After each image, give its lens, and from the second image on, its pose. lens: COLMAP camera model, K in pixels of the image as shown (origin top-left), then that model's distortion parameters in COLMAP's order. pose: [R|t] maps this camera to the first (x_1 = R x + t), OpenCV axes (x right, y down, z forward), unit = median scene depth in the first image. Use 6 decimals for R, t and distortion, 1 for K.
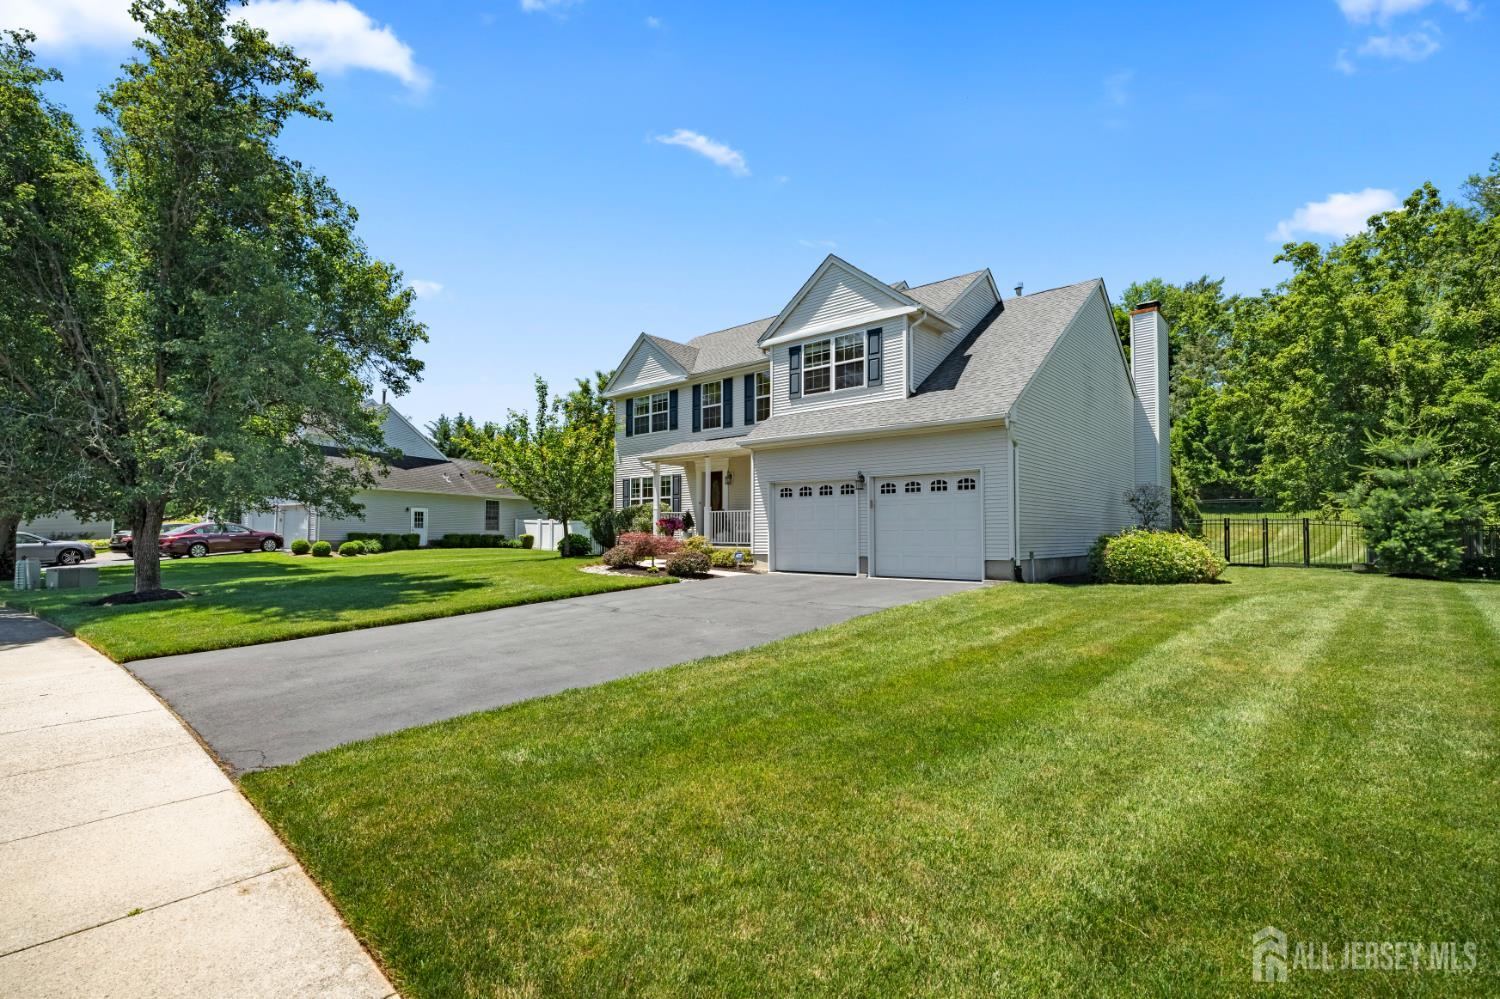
lens RADIAL K [[675.3, 0, 757.3], [0, 675.3, 506.4], [0, 0, 1]] dist [-0.016373, -0.001572]
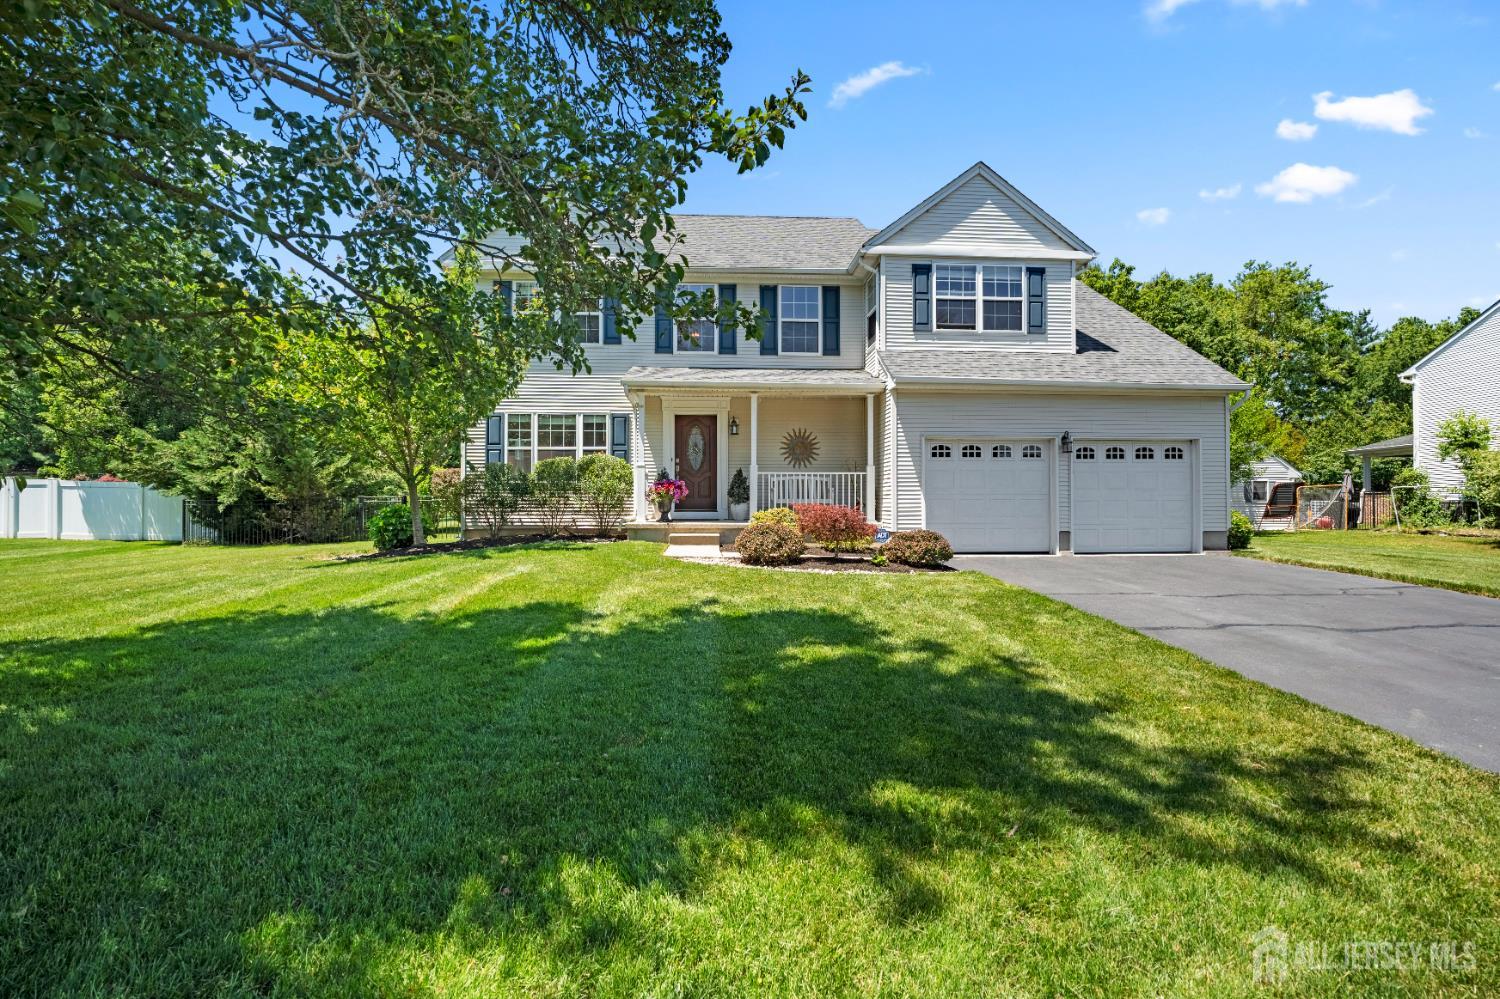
lens RADIAL K [[675.3, 0, 750.6], [0, 675.3, 501.1], [0, 0, 1]] dist [-0.016373, -0.001572]
pose [[0.718119, 0.005418, 0.695899, -0.653971], [-0.027735, 0.999398, 0.020839, 0.026683], [-0.695367, -0.034266, 0.717837, 0.597909]]
